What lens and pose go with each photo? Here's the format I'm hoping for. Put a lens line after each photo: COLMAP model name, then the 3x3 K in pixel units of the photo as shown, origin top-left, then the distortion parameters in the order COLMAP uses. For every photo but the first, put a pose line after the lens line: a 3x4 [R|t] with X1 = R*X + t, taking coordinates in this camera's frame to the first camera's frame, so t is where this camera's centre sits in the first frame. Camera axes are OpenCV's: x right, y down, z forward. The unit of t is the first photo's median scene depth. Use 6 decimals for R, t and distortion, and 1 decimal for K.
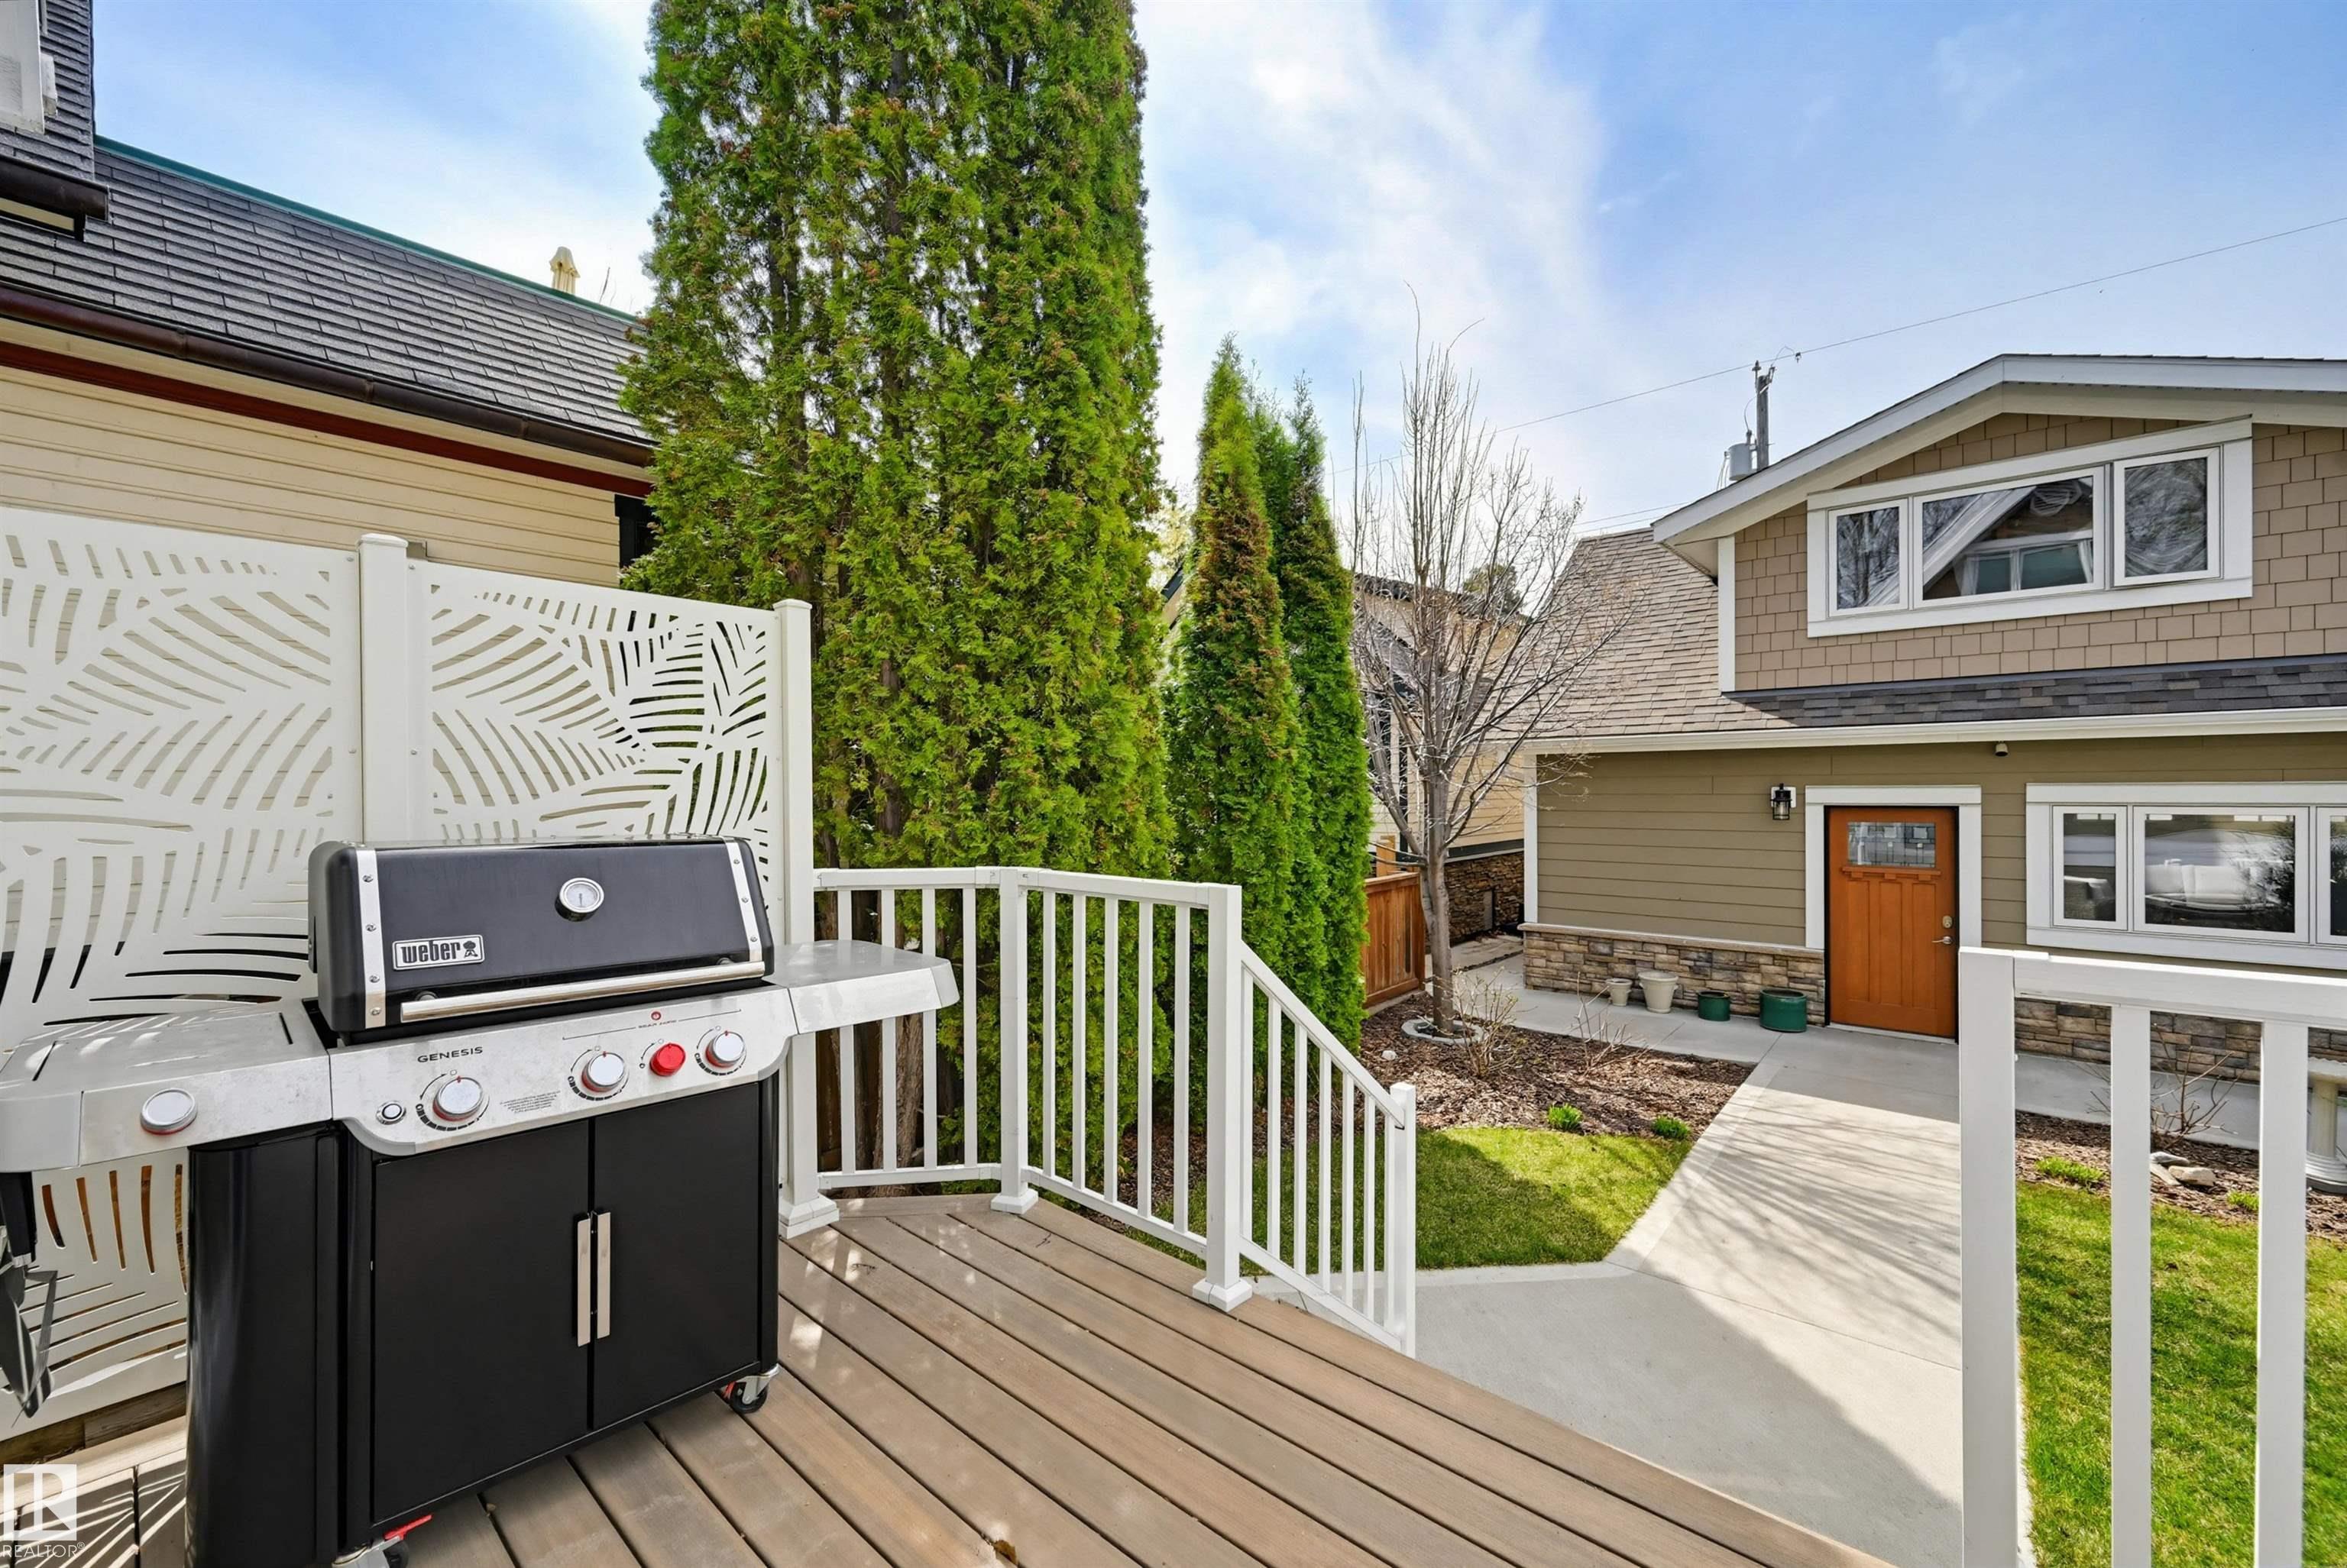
lens RADIAL K [[959.2, 0, 1129.2], [0, 959.2, 790.4], [0, 0, 1]] dist [0.005191, -0.001047]
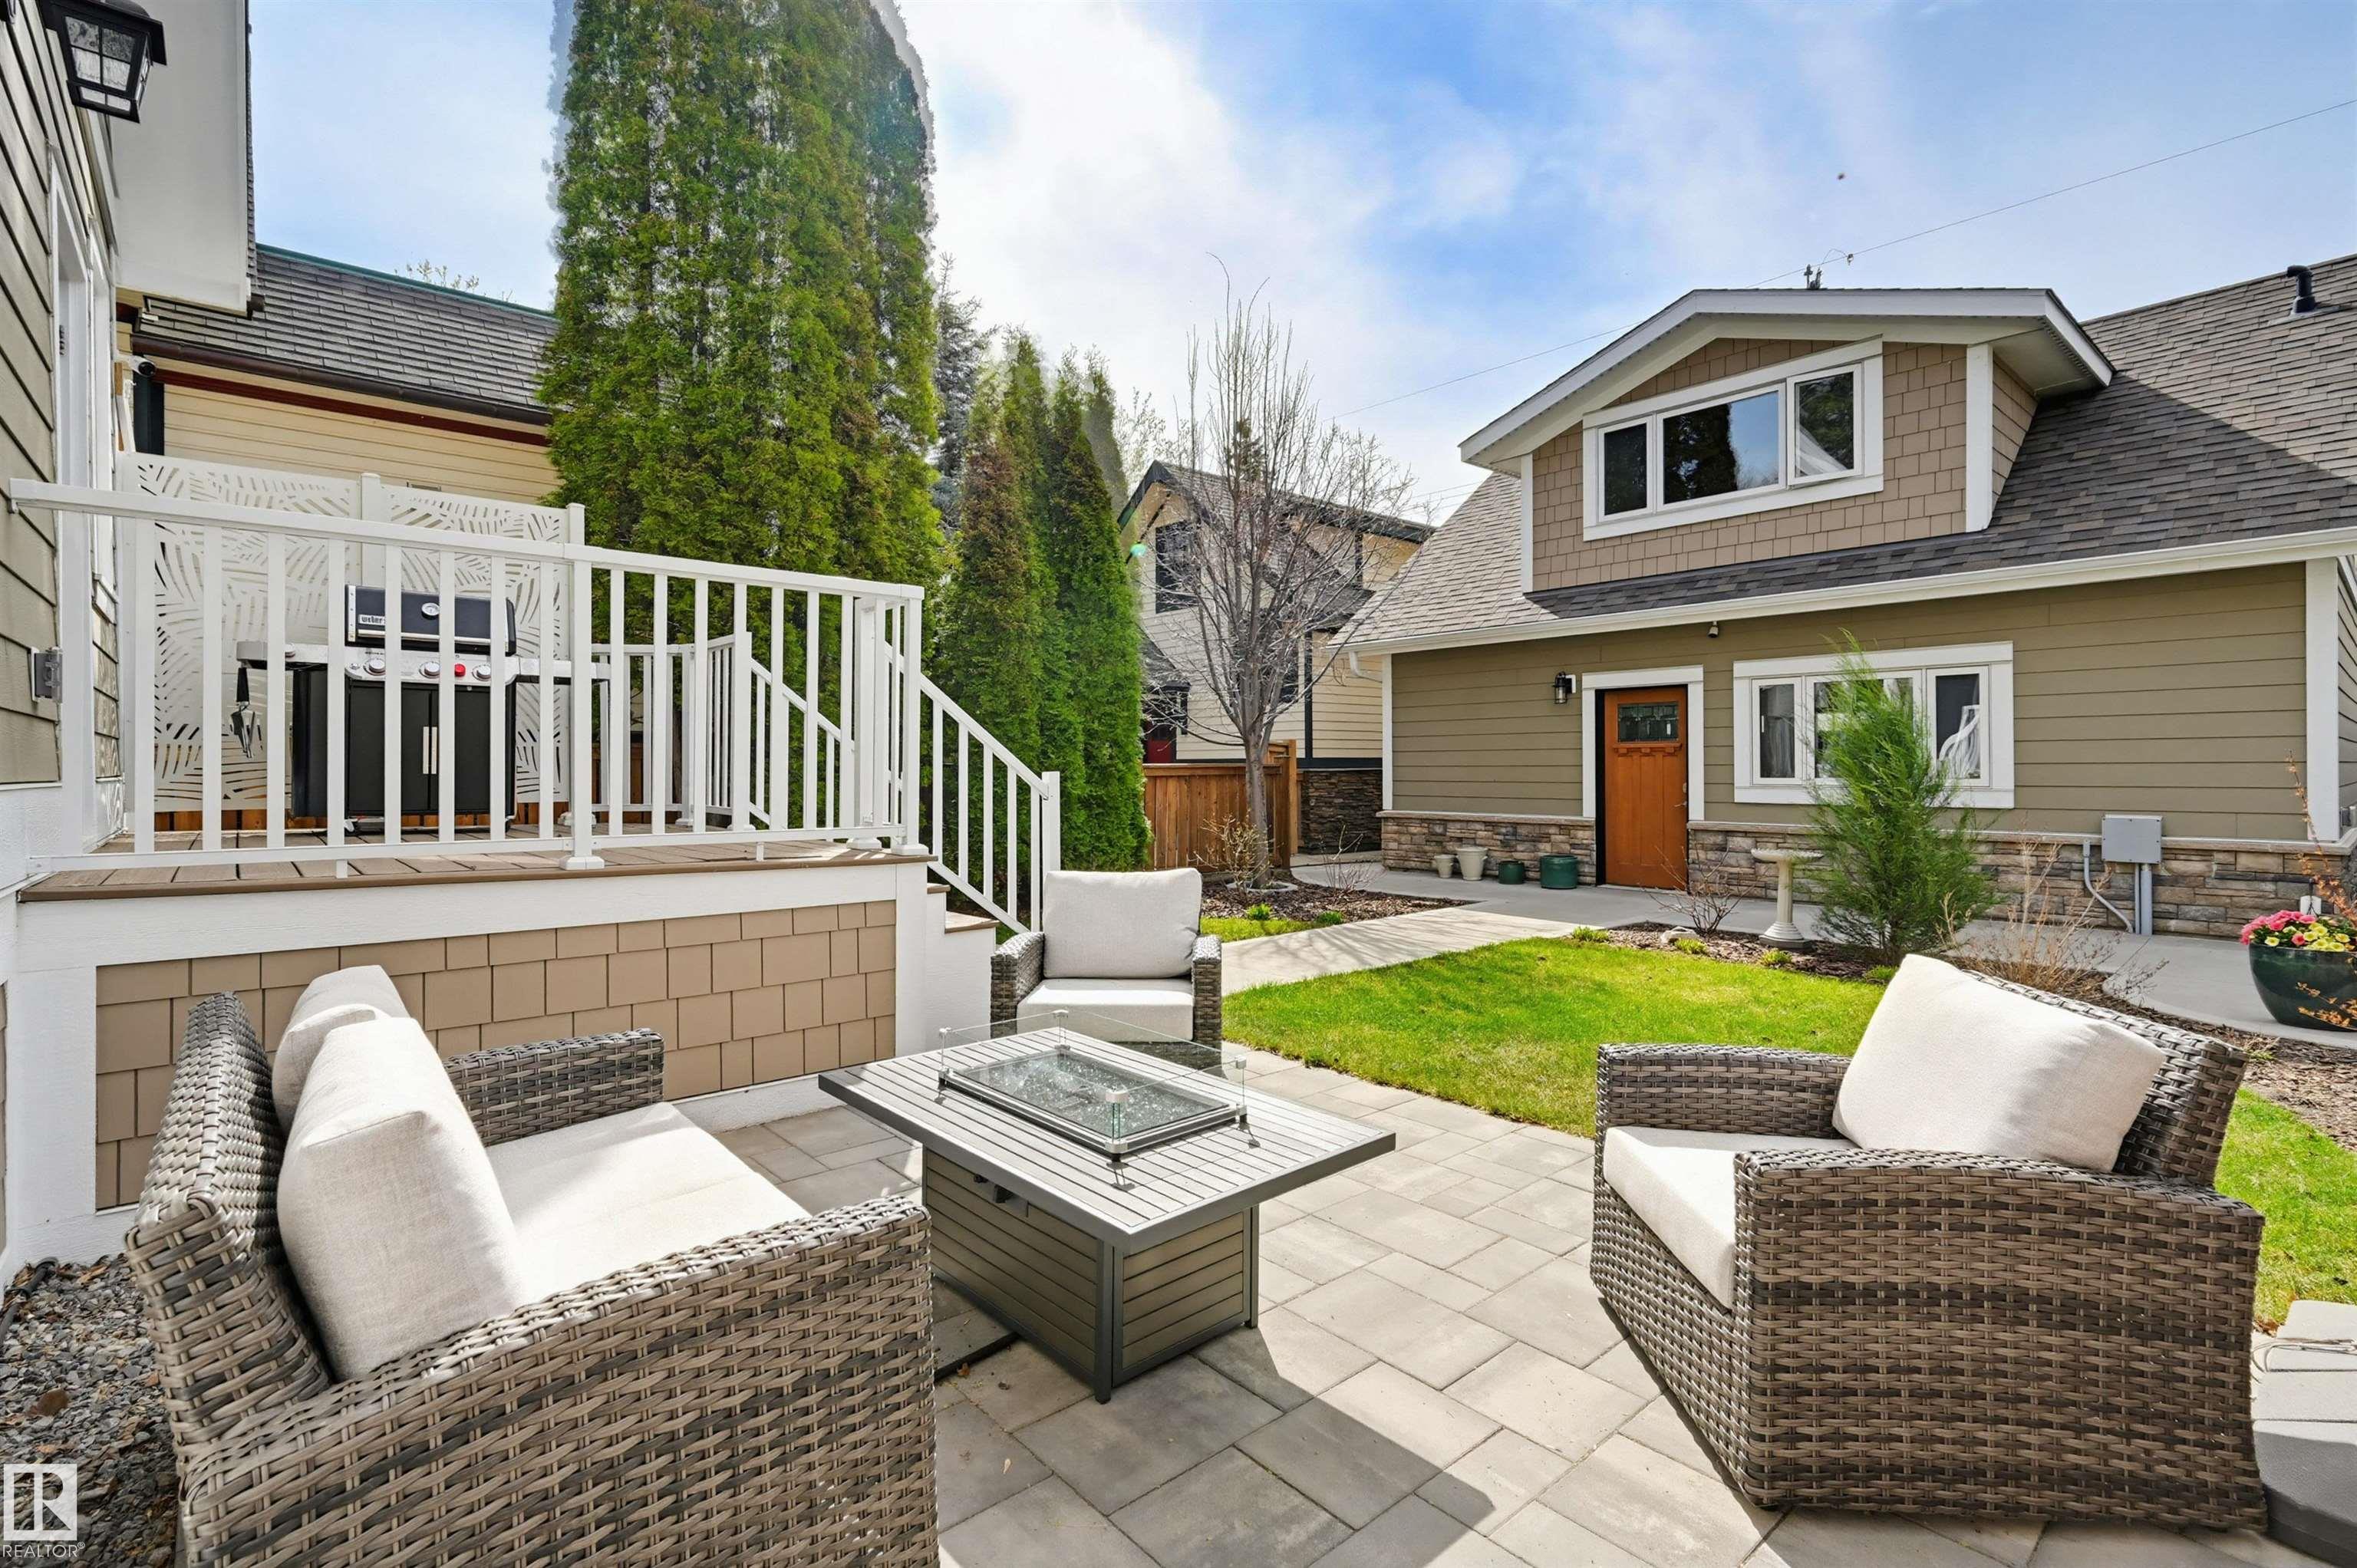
lens RADIAL K [[1077.3, 0, 1107.7], [0, 1077.3, 752.6], [0, 0, 1]] dist [0.006495, -0.000807]
pose [[0.990512, 0.003605, -0.137376, 0.366372], [-0.004952, 0.999943, -0.009464, 0.115287], [0.137334, 0.010055, 0.990474, -0.363729]]
